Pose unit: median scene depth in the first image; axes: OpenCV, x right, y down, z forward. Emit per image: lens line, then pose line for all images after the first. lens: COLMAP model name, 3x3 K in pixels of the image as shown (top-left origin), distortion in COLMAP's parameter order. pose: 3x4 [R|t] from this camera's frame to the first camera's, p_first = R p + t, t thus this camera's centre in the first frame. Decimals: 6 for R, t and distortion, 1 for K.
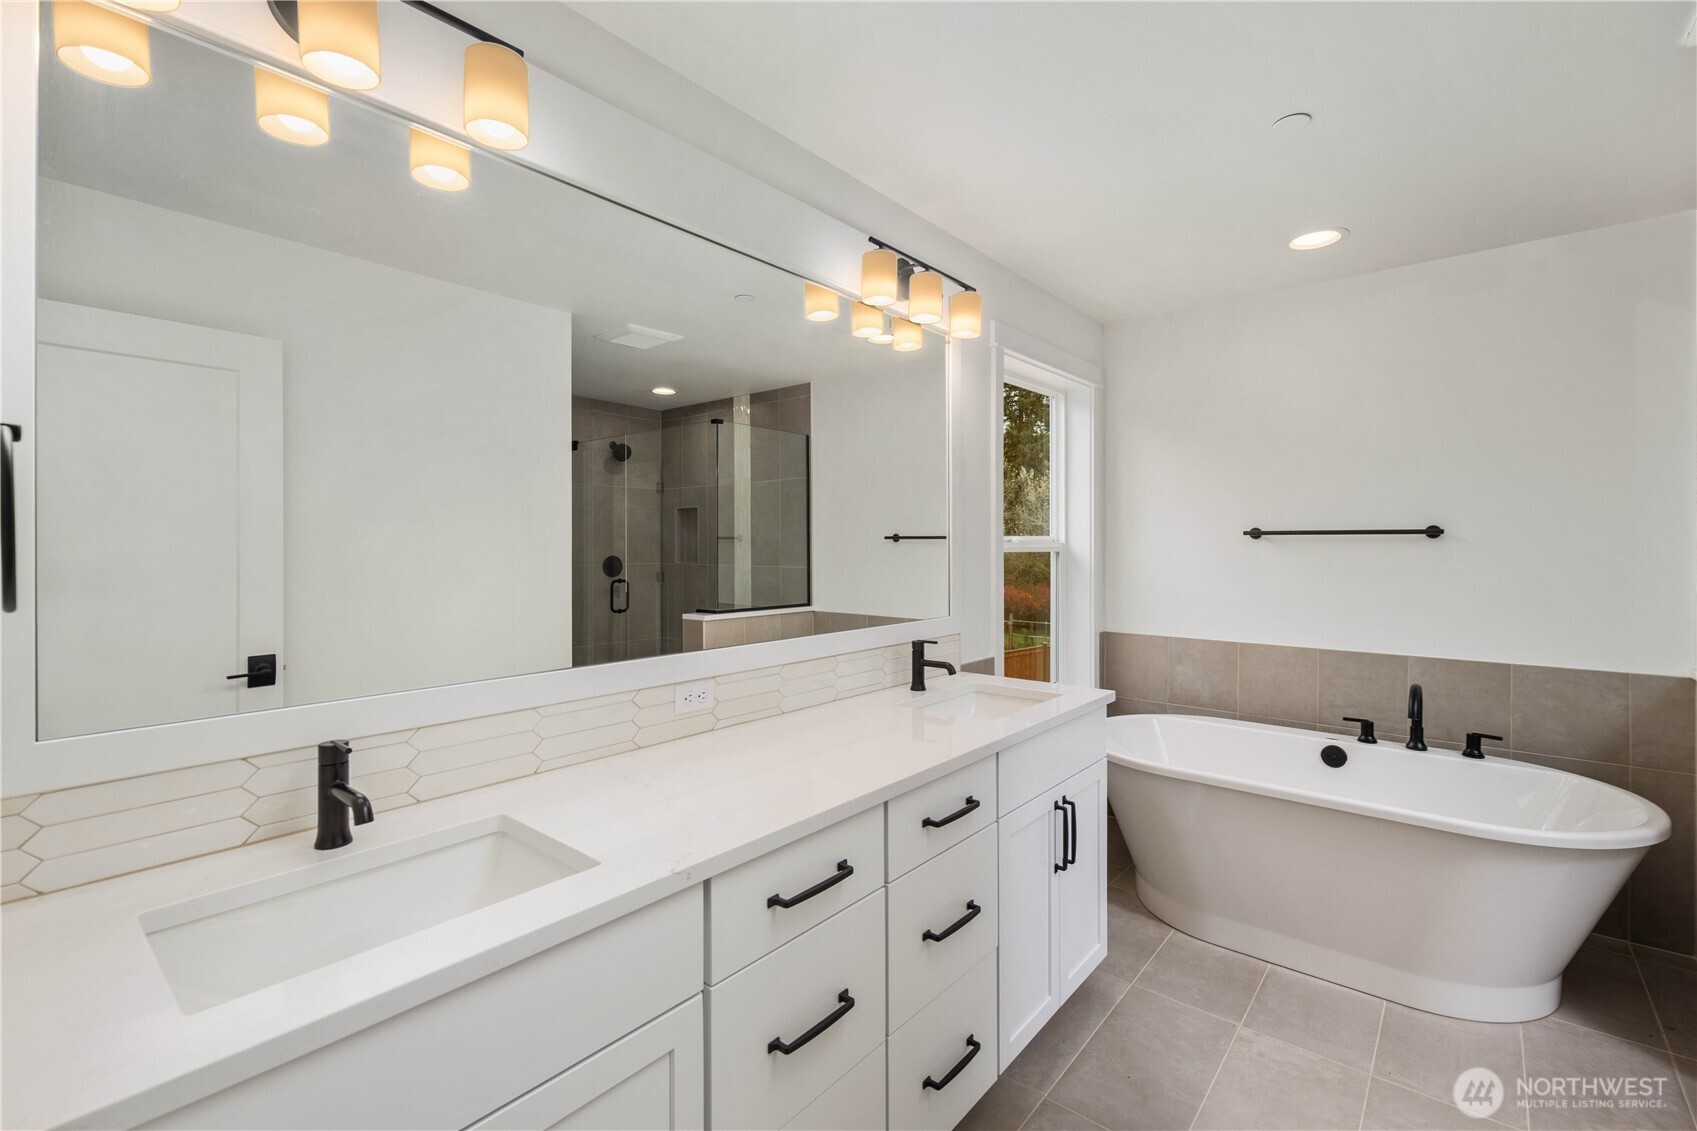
lens RADIAL K [[736.3, 0, 856.1], [0, 736.3, 553.4], [0, 0, 1]] dist [0.003231, -0.000599]
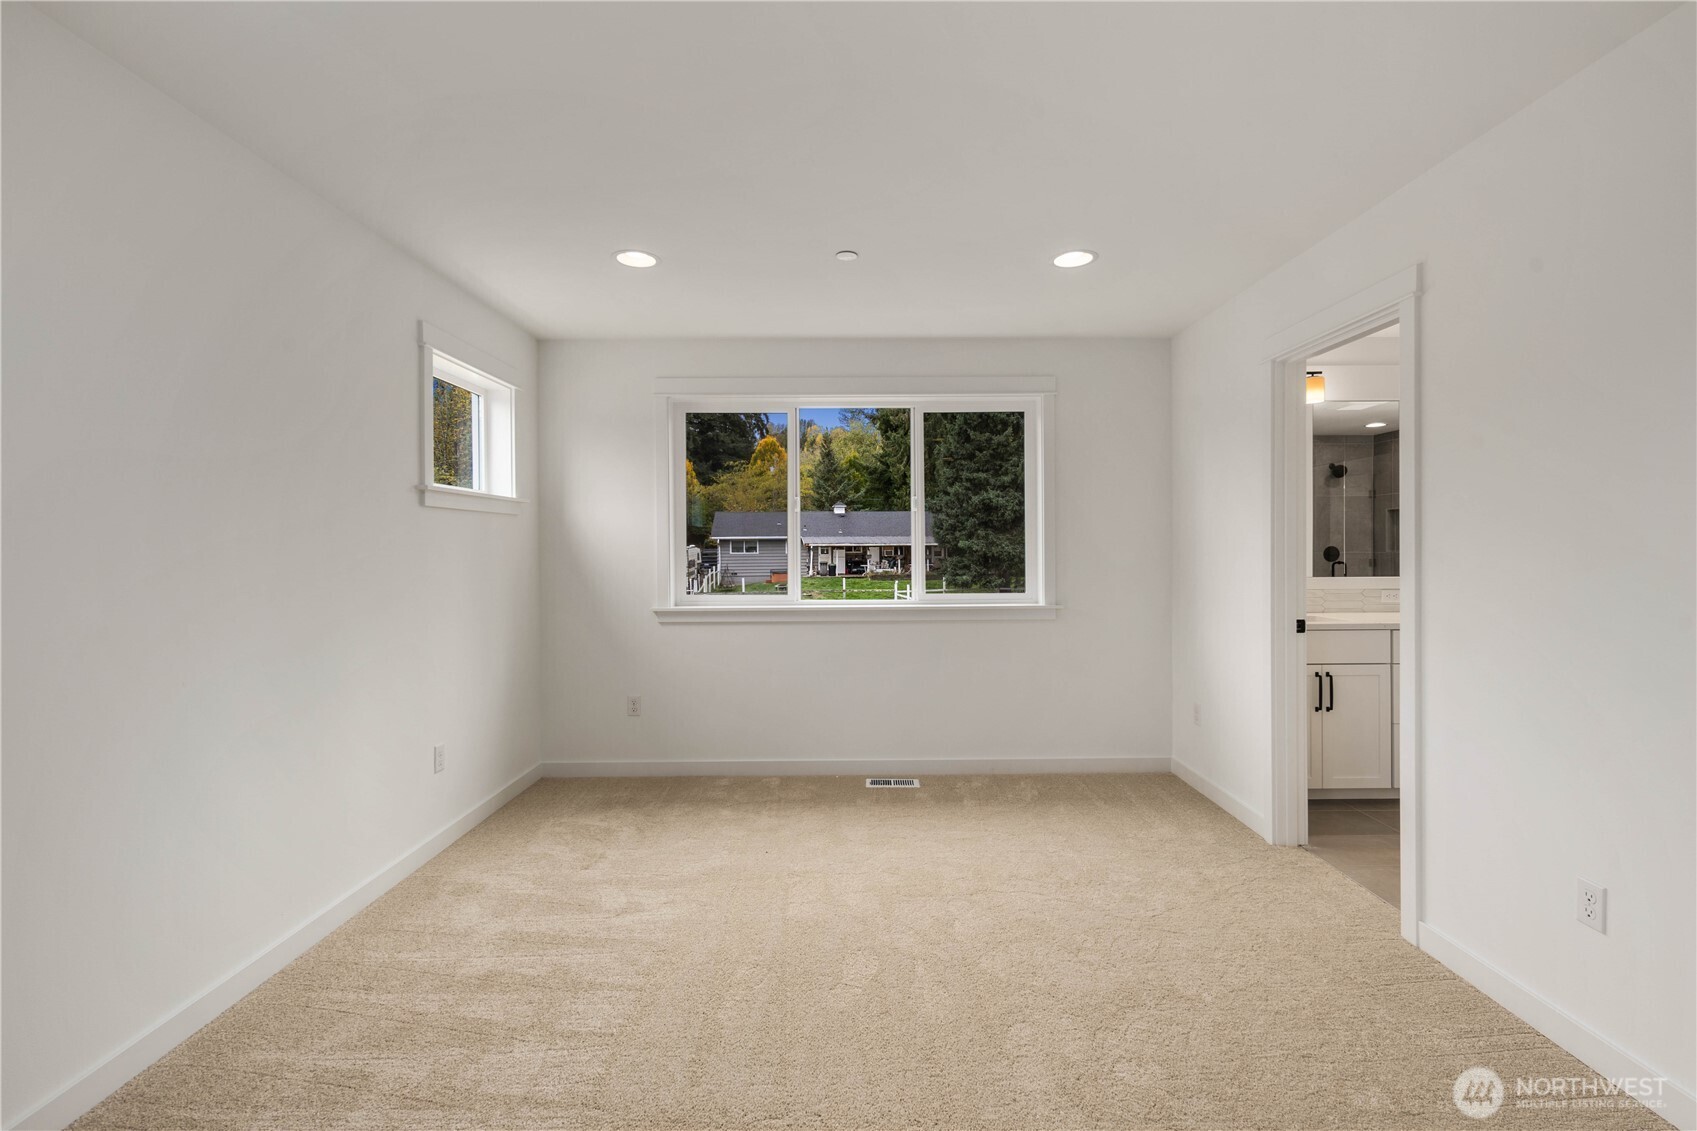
lens RADIAL K [[736.3, 0, 856.1], [0, 736.3, 553.4], [0, 0, 1]] dist [0.003231, -0.000599]
pose [[0.644558, -0.003387, -0.764548, 0.284683], [-0.001929, 0.999980, -0.006056, 0.050416], [0.764553, 0.005378, 0.644539, -1.076303]]
